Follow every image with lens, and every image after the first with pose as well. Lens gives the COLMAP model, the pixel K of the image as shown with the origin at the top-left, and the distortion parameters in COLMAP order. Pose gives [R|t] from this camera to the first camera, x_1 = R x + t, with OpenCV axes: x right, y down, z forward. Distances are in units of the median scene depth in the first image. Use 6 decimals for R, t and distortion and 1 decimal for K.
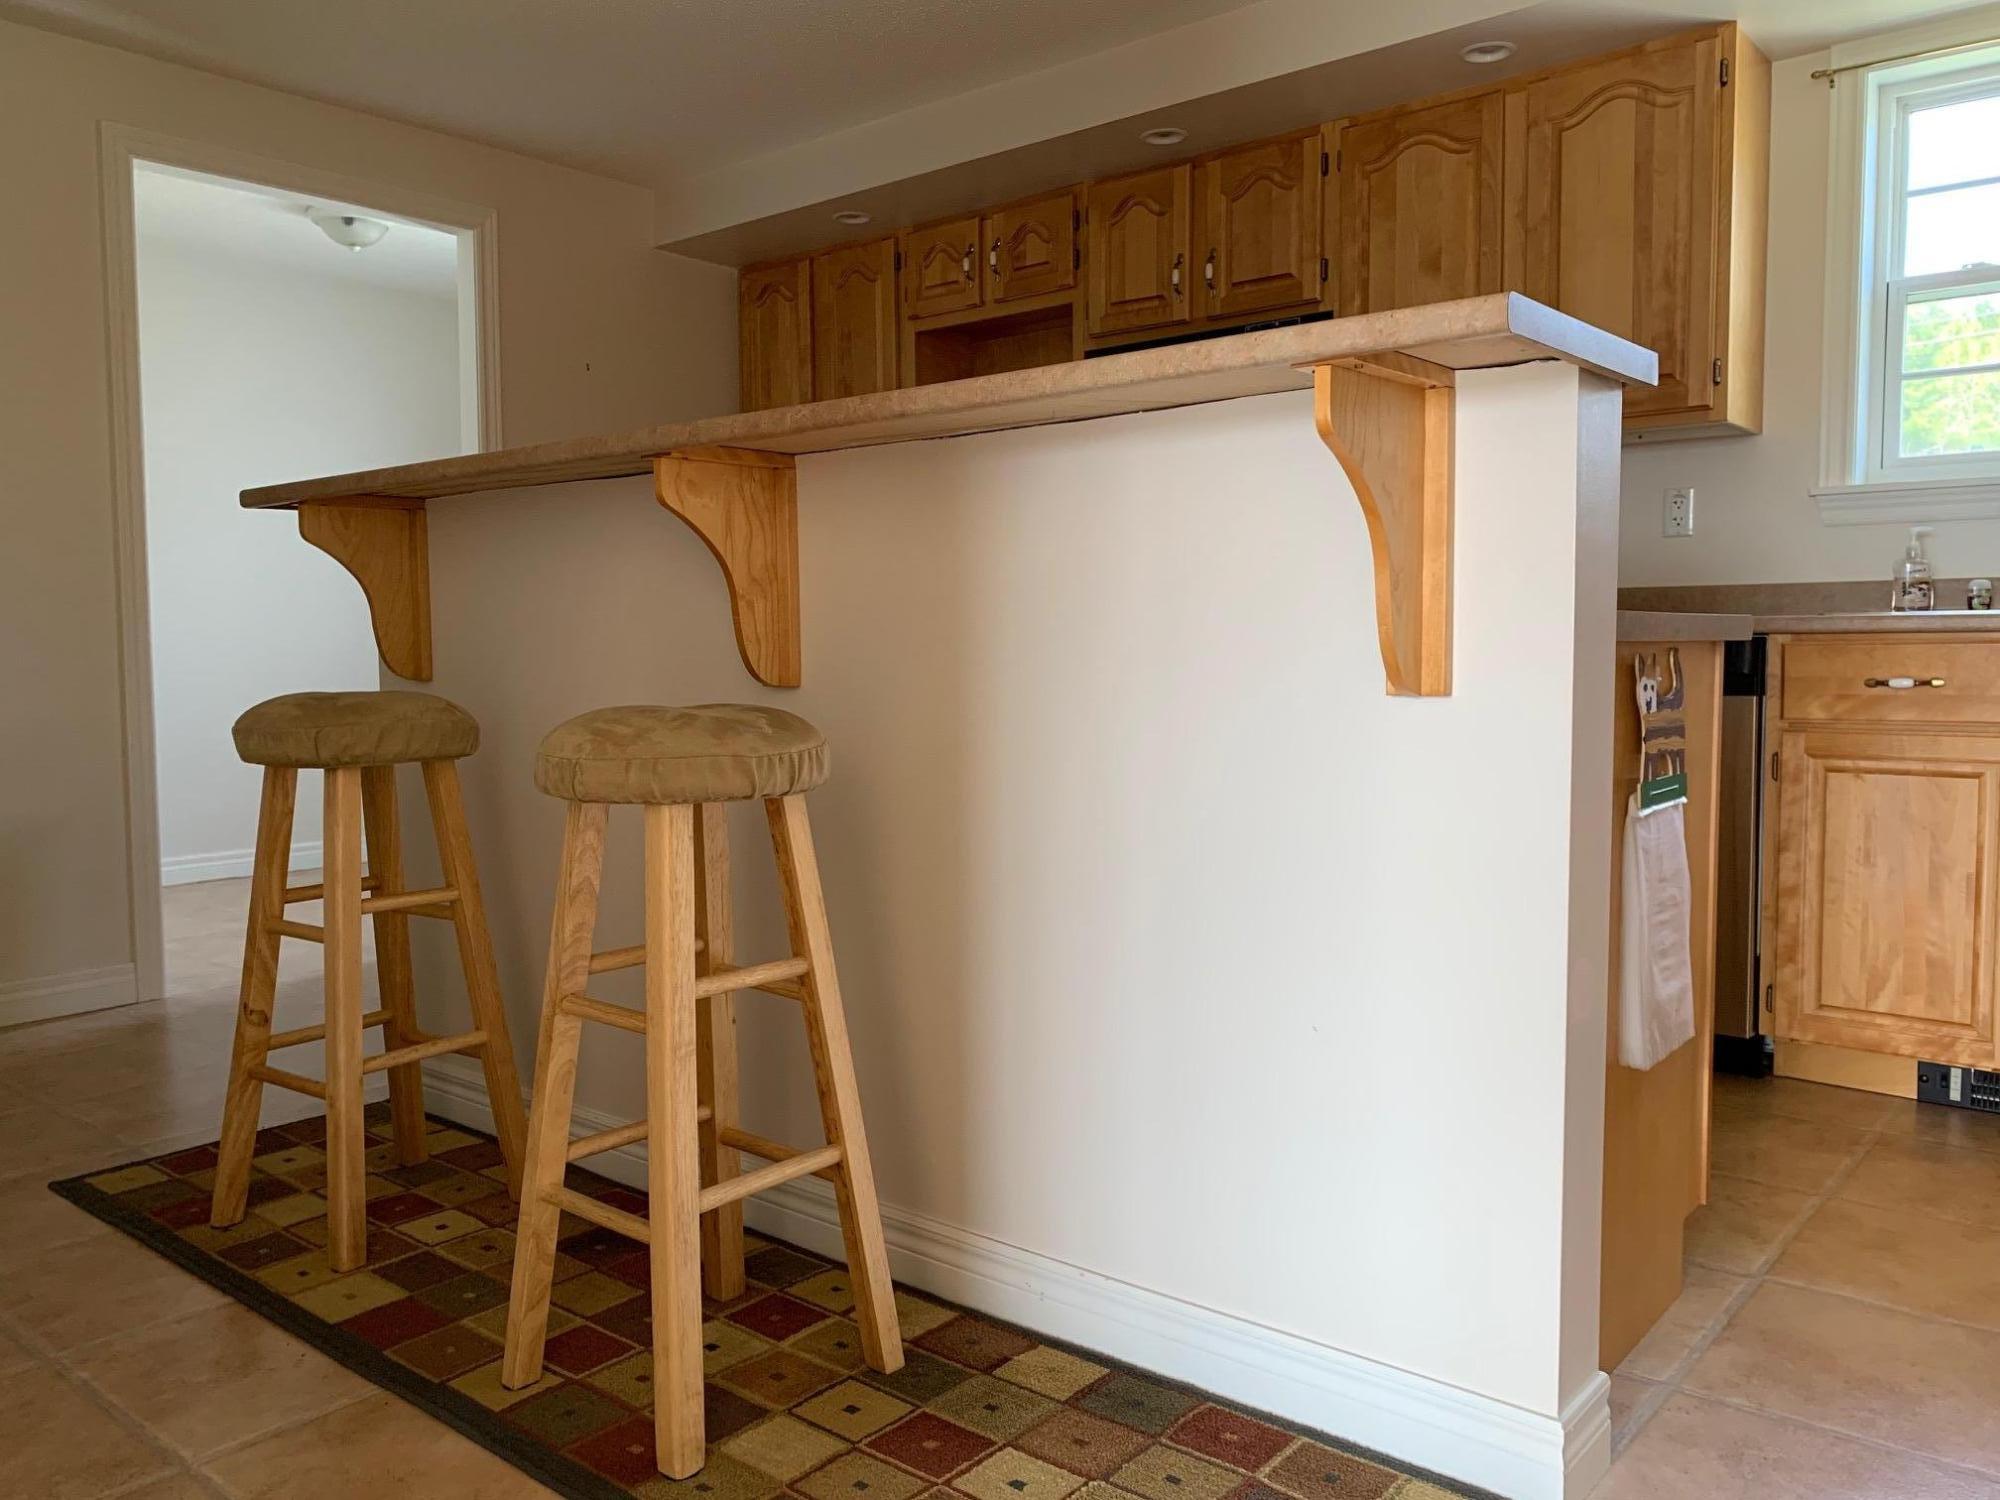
lens RADIAL K [[1536.5, 0, 1000.0], [0, 1536.5, 750.0], [0, 0, 1]] dist [0.007865, 0.010810]
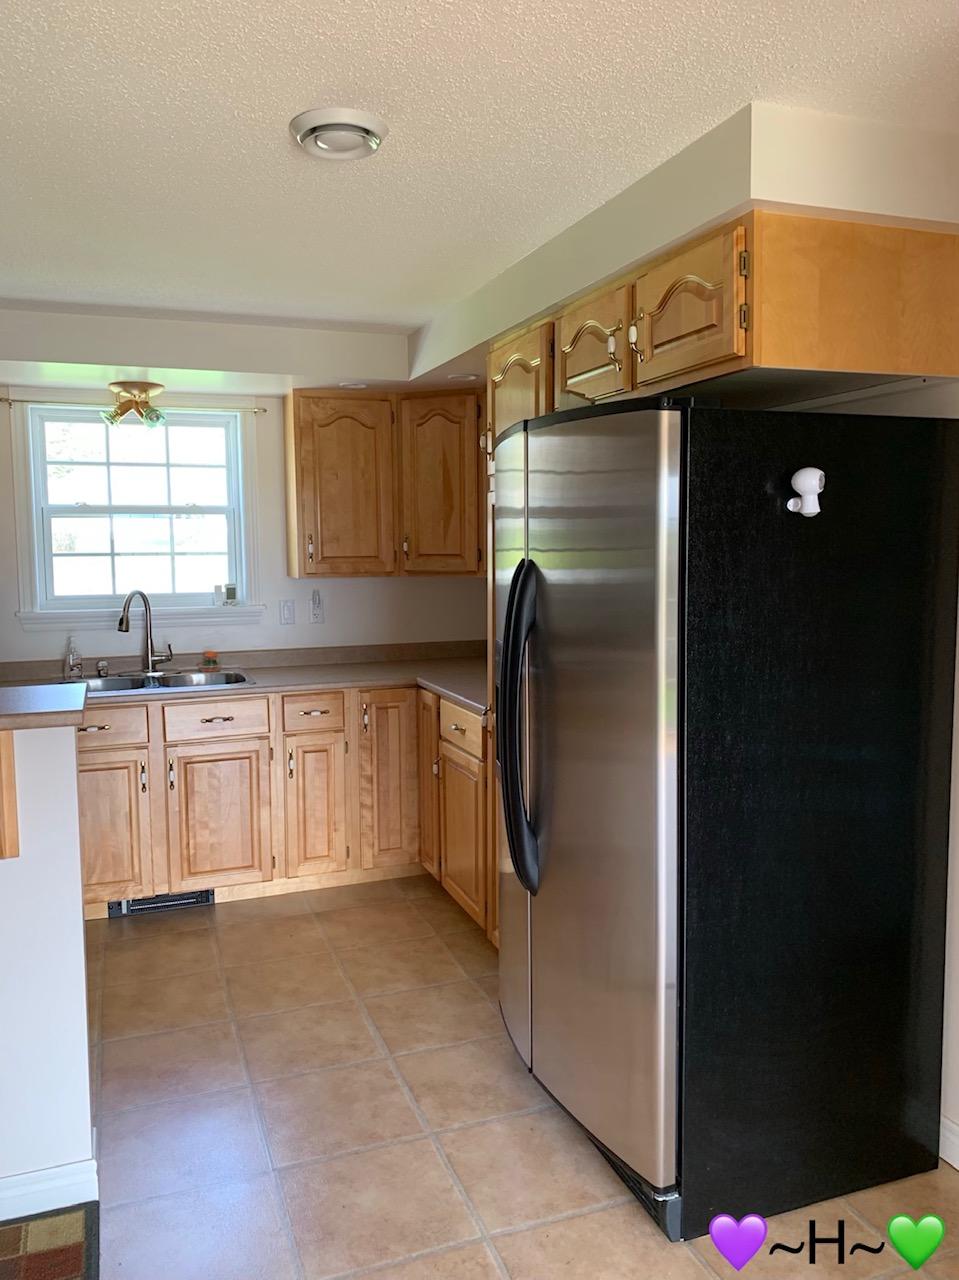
lens RADIAL K [[983.3, 0, 479.5], [0, 983.3, 640.0], [0, 0, 1]] dist [0.007865, 0.010810]
pose [[0.493889, -0.077409, 0.866072, -0.309843], [0.059307, 0.996709, 0.055265, -0.206917], [-0.867500, 0.024069, 0.496855, -0.130979]]
